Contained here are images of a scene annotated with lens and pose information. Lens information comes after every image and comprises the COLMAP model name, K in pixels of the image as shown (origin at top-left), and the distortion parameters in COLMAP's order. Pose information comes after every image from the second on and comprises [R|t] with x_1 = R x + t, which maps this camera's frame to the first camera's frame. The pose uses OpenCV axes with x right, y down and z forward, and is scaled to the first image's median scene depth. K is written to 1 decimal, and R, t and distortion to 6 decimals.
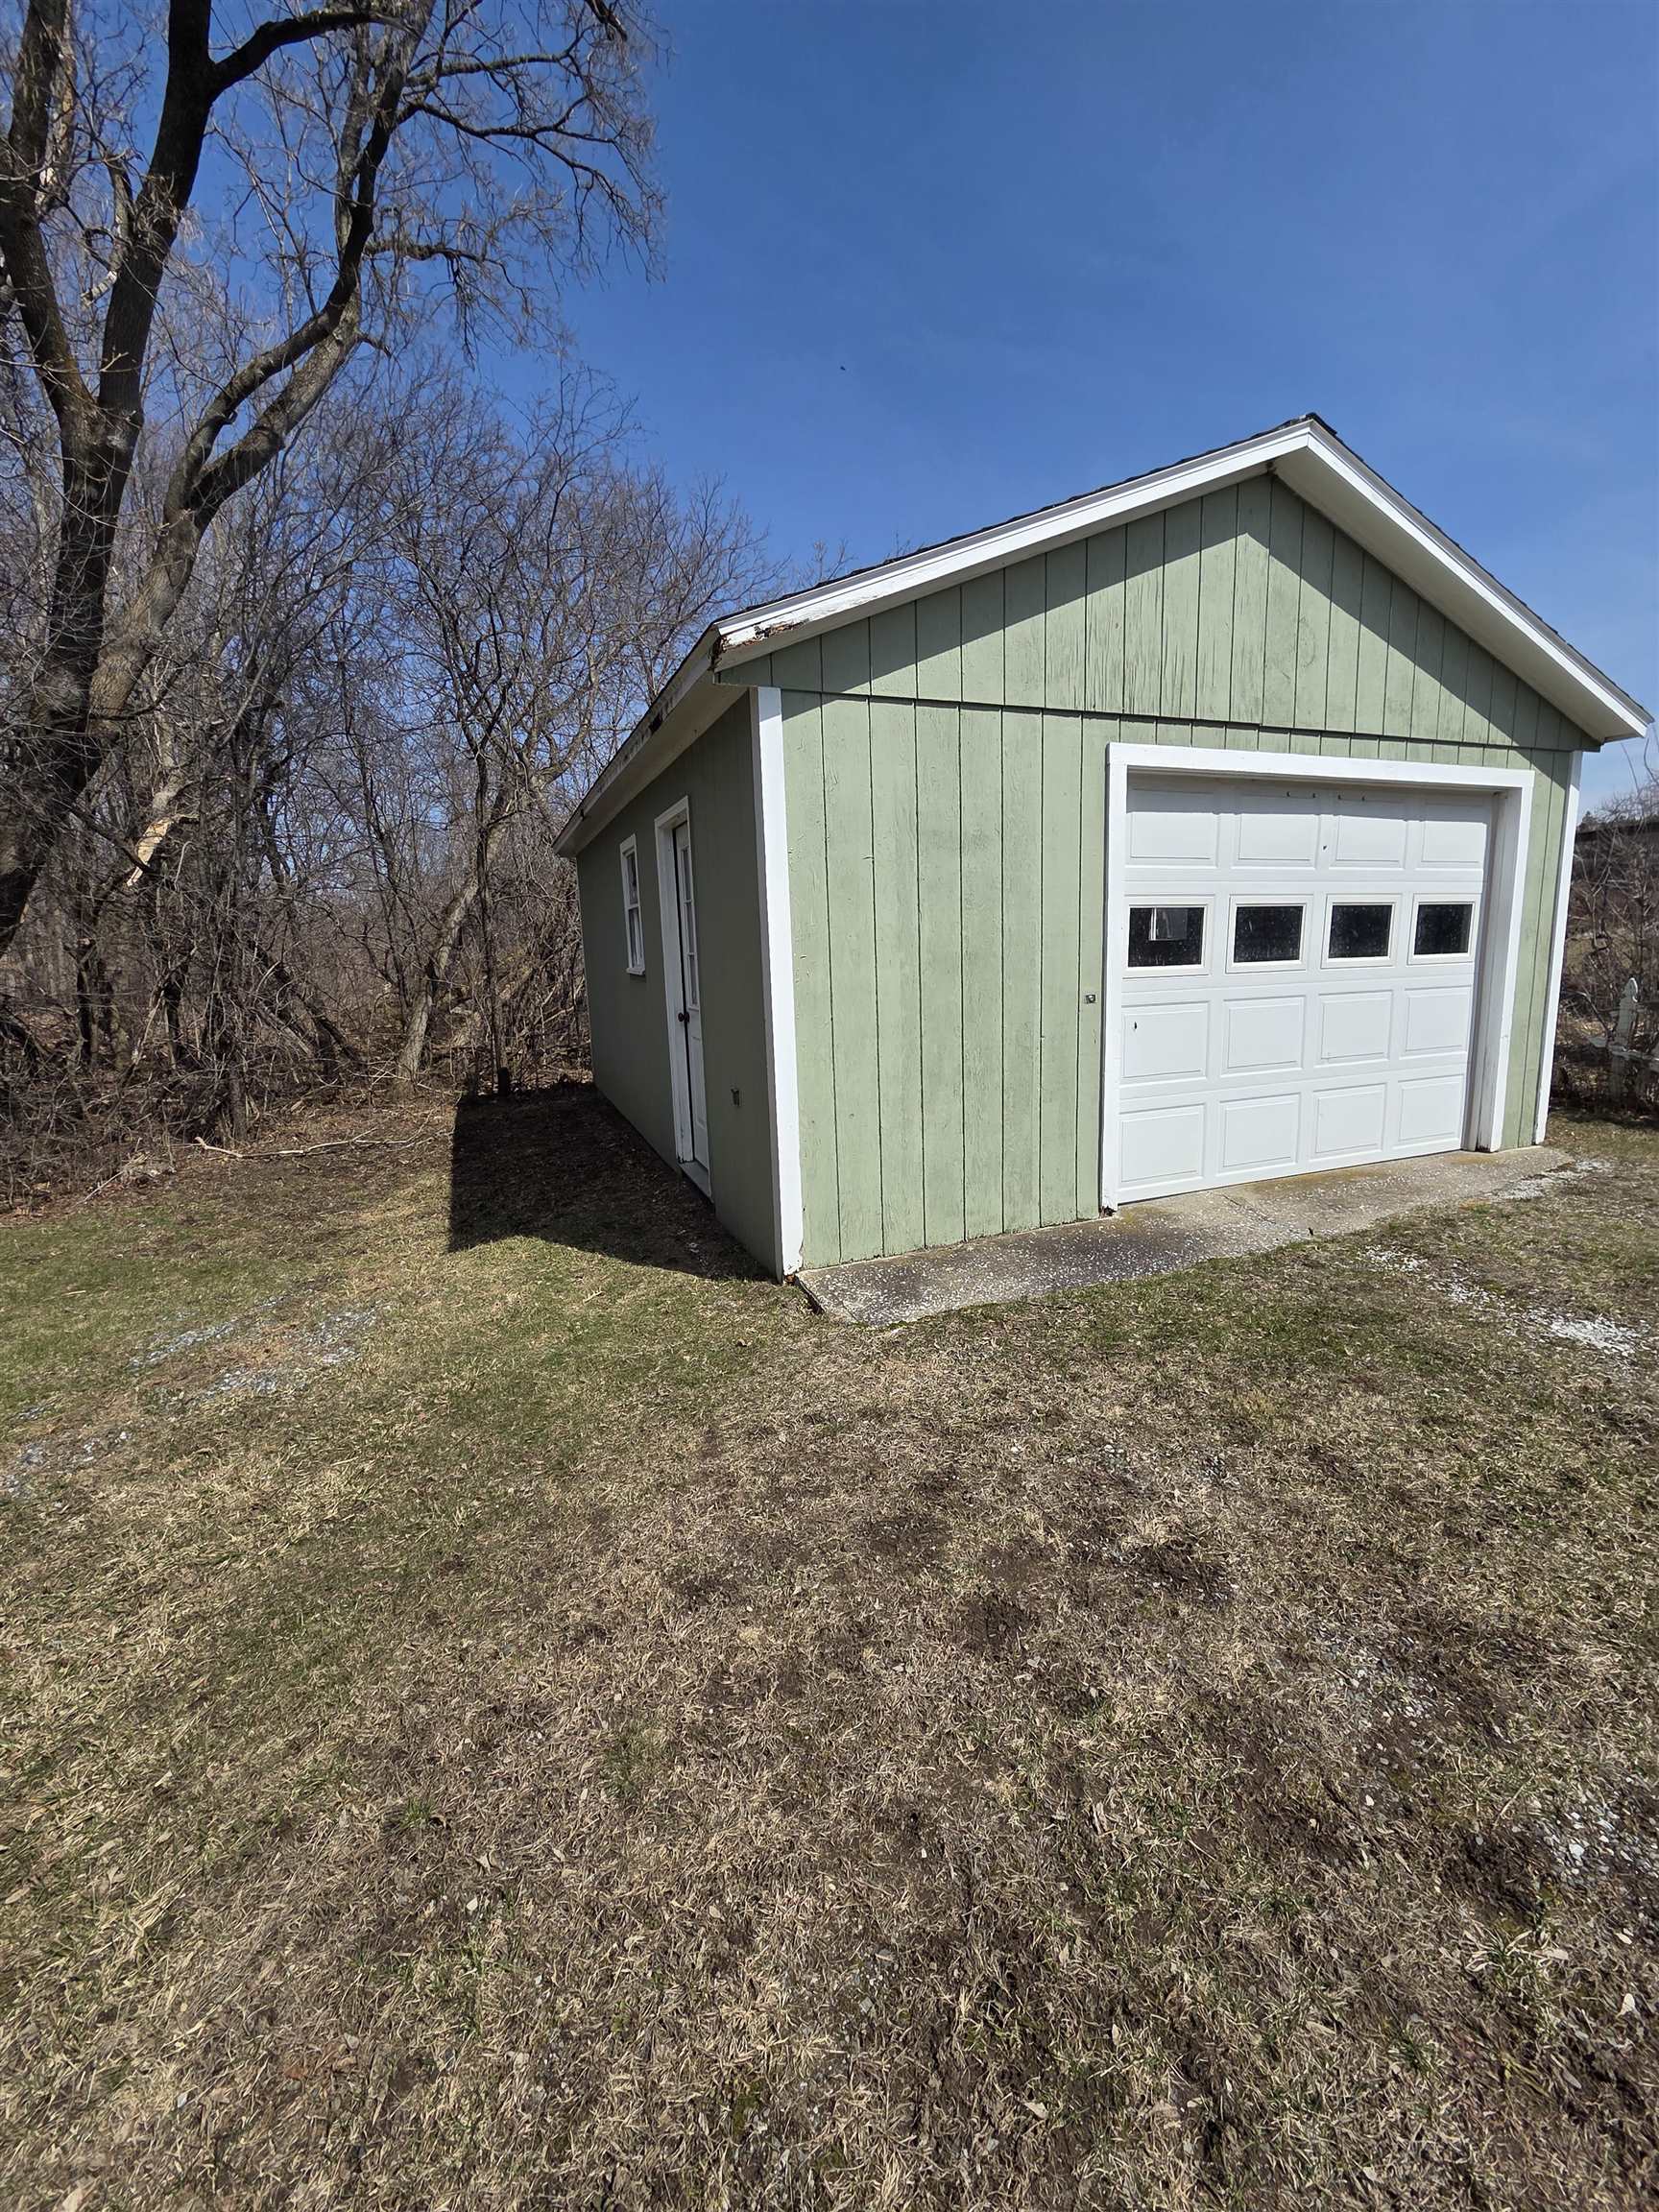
lens RADIAL K [[899.5, 0, 850.6], [0, 899.5, 1096.5], [0, 0, 1]] dist [0.000222, -0.000383]
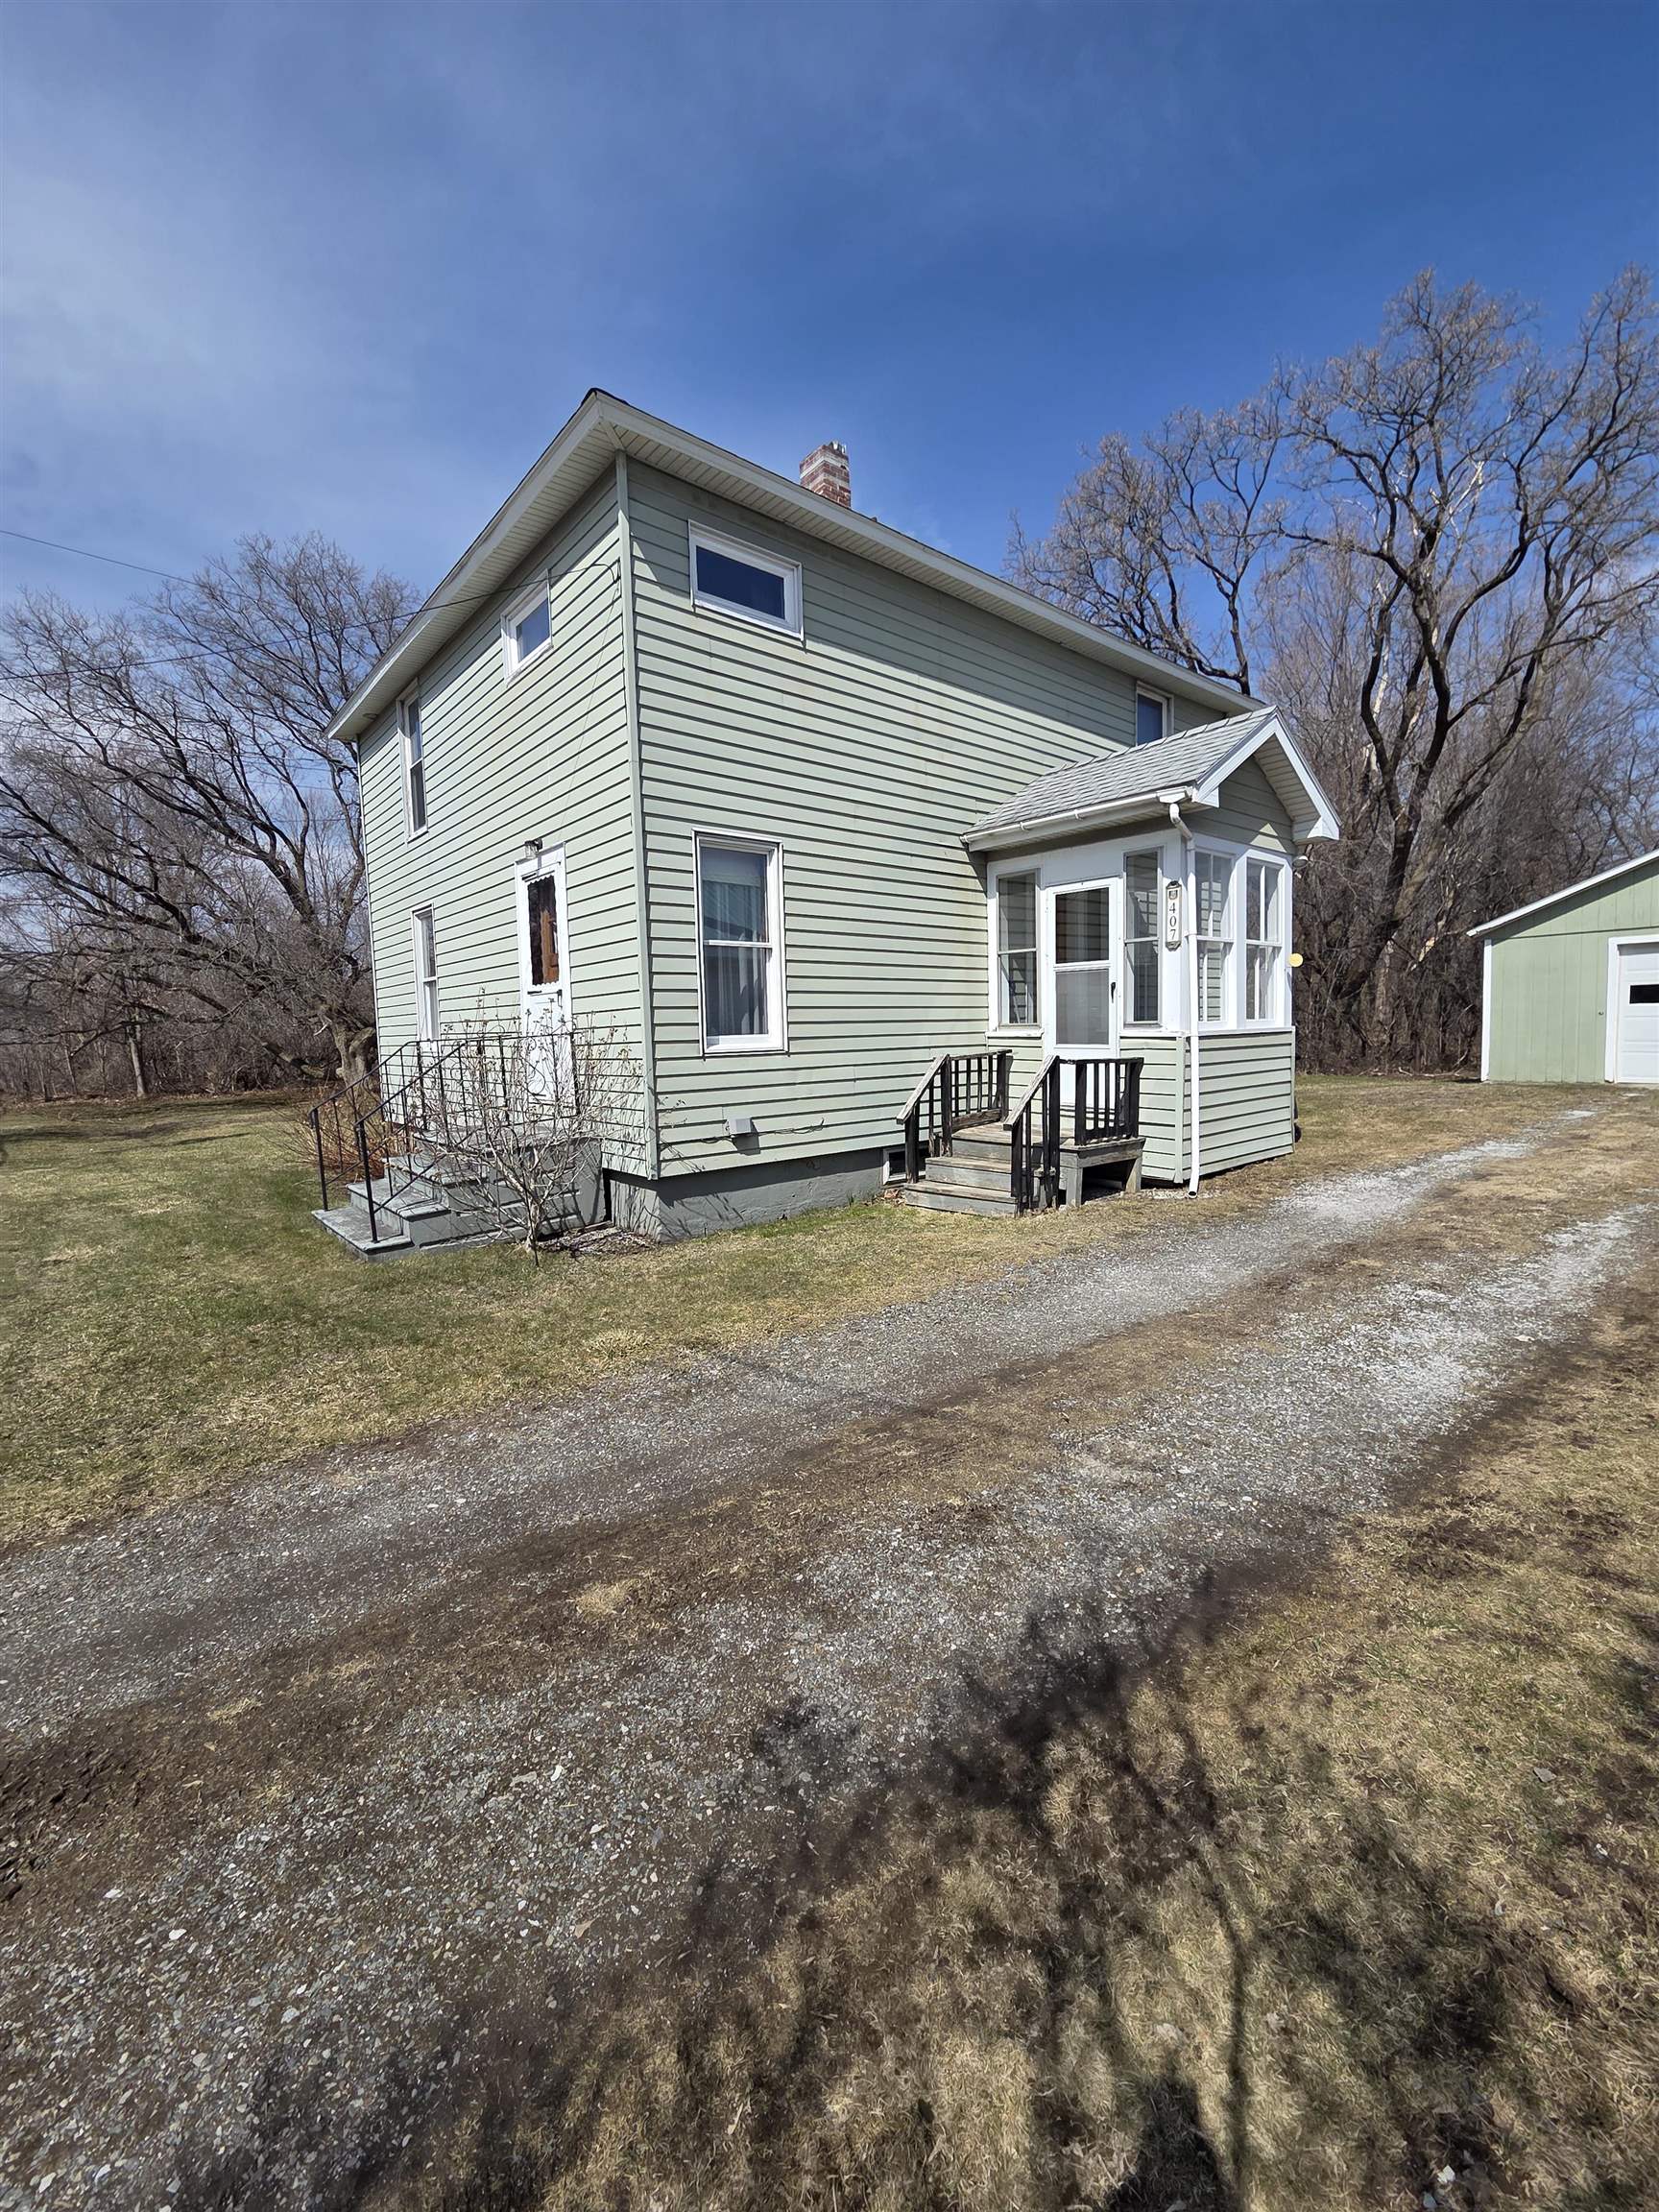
lens RADIAL K [[901.4, 0, 852.0], [0, 901.4, 1095.4], [0, 0, 1]] dist [0.002019, -0.003672]
pose [[0.275289, 0.092073, -0.956942, 2.232445], [-0.143604, 0.988174, 0.053767, 0.332765], [0.950576, 0.122619, 0.285255, -2.072439]]
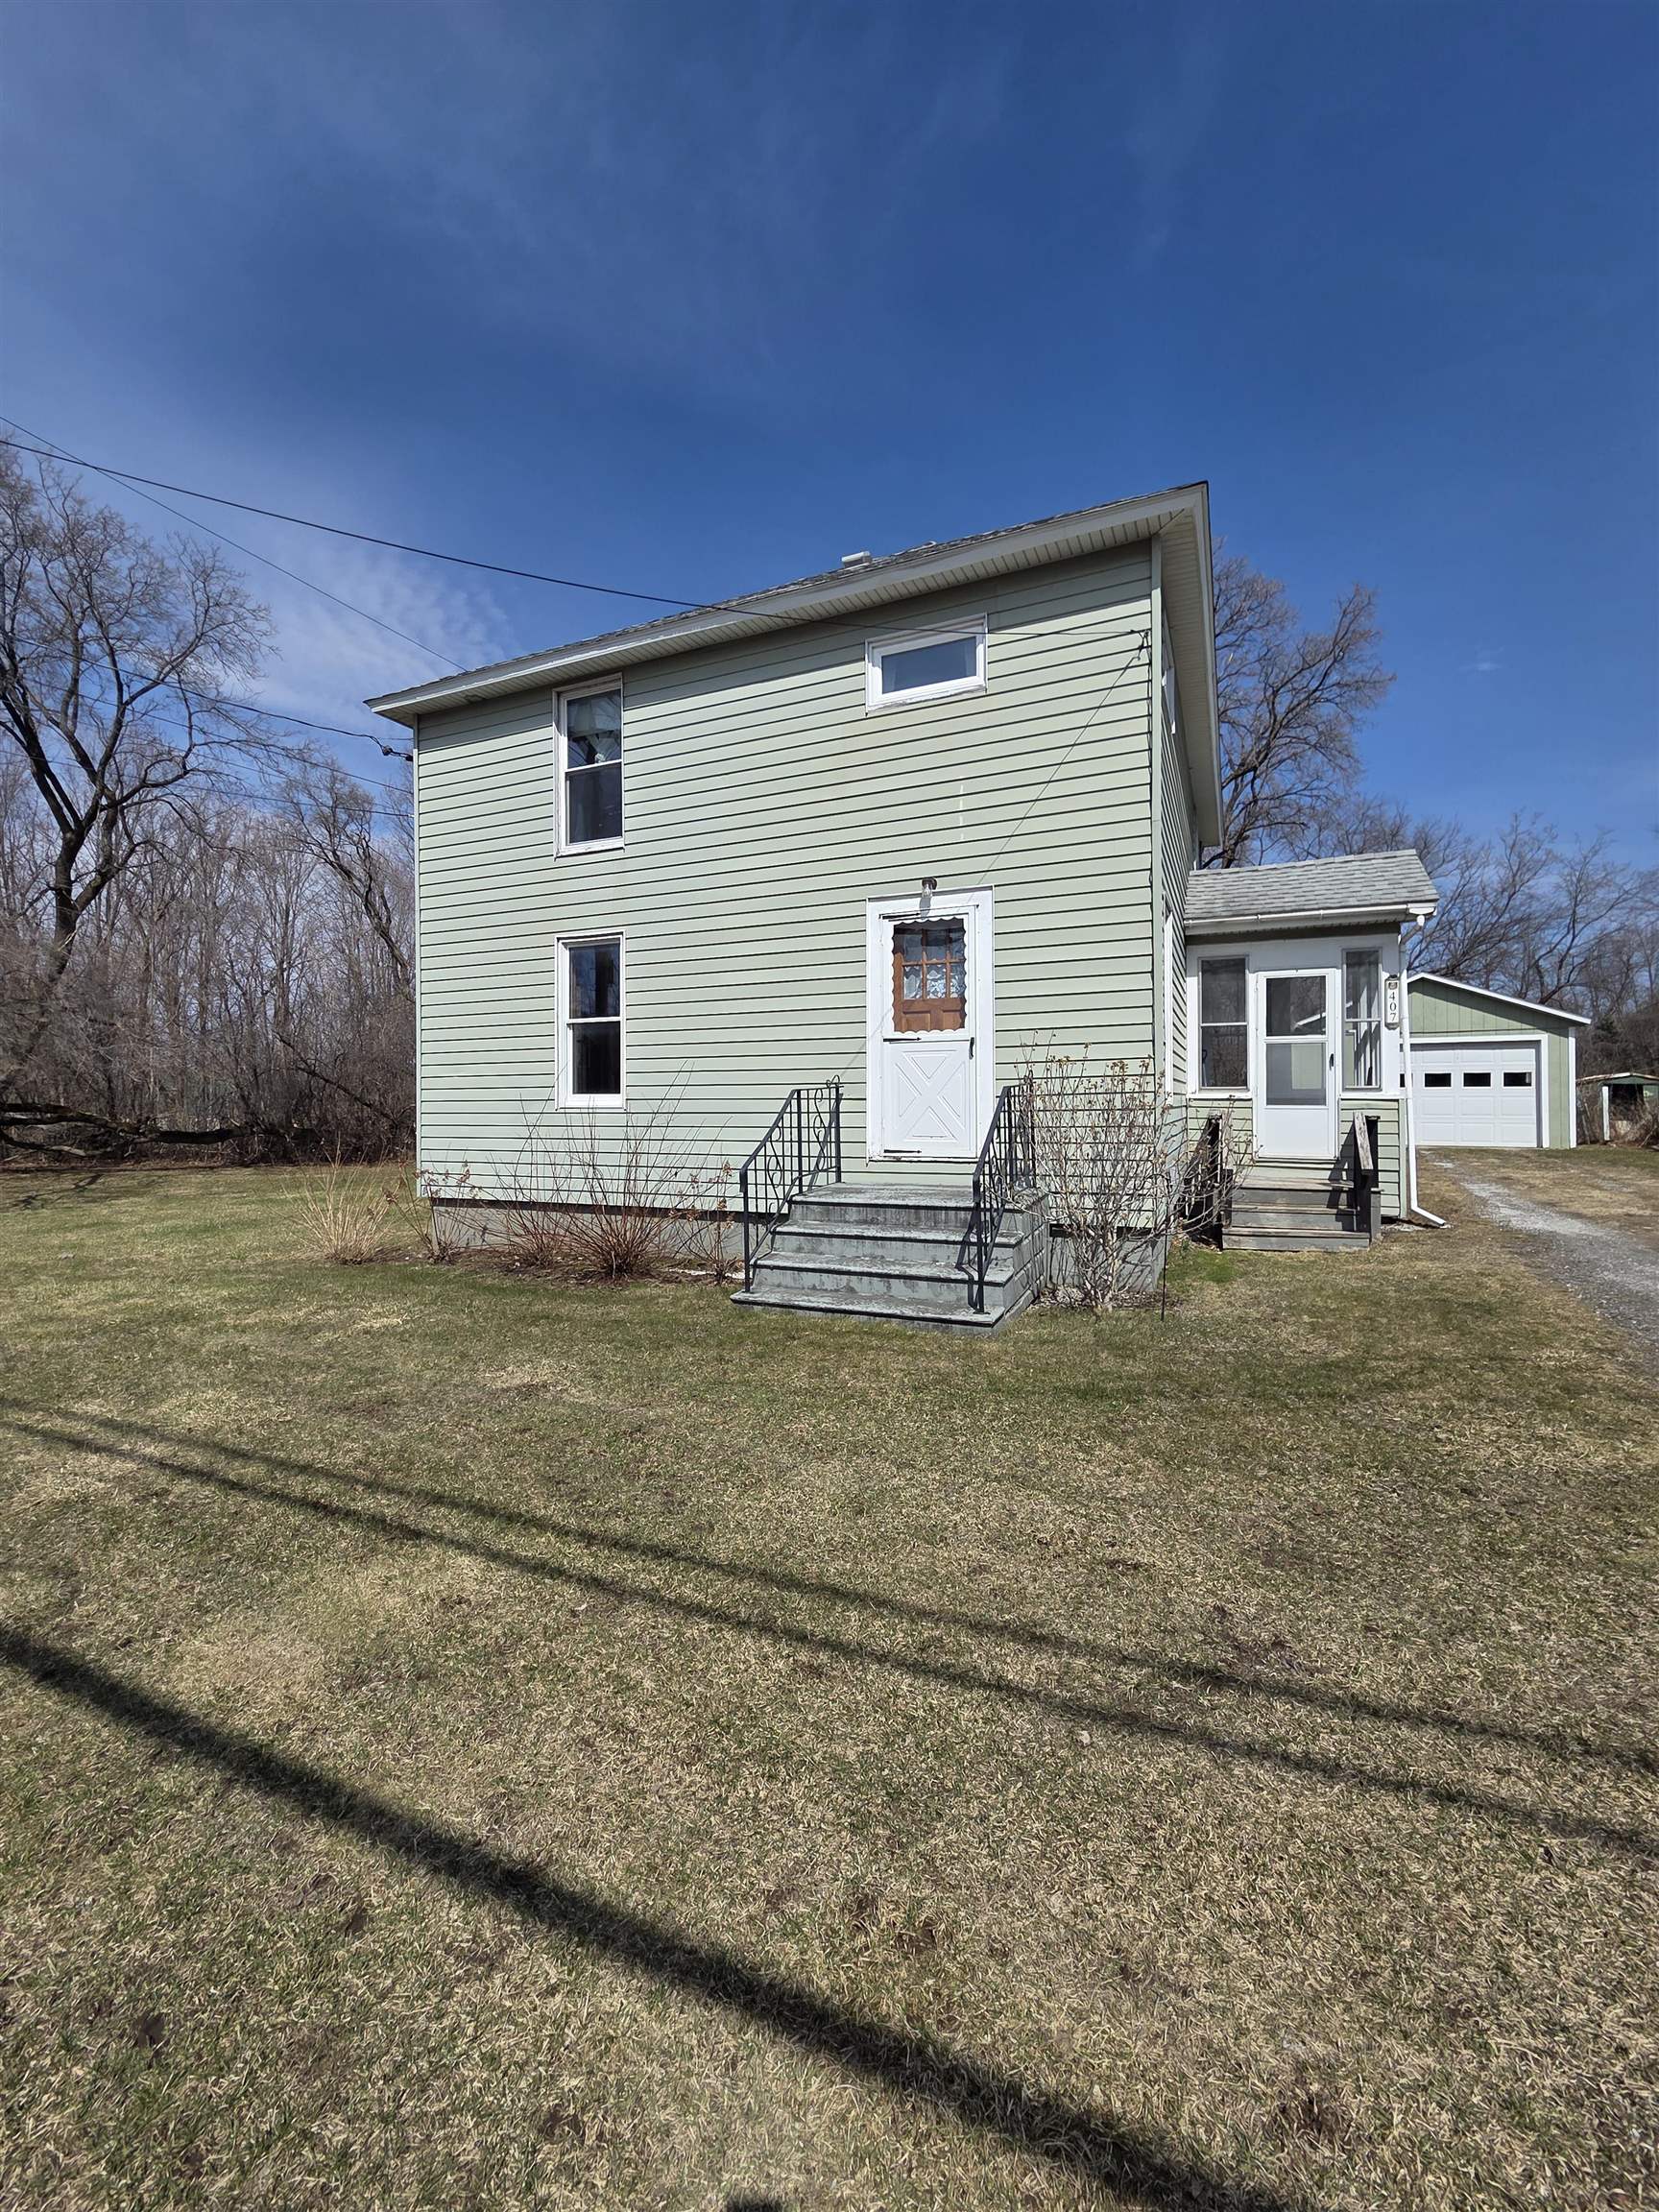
lens RADIAL K [[901.4, 0, 852.0], [0, 901.4, 1095.4], [0, 0, 1]] dist [0.002019, -0.003672]
pose [[0.666323, 0.016487, -0.745481, 1.571837], [-0.134211, 0.986080, -0.098151, 0.564128], [0.733486, 0.165452, 0.659260, -3.189038]]
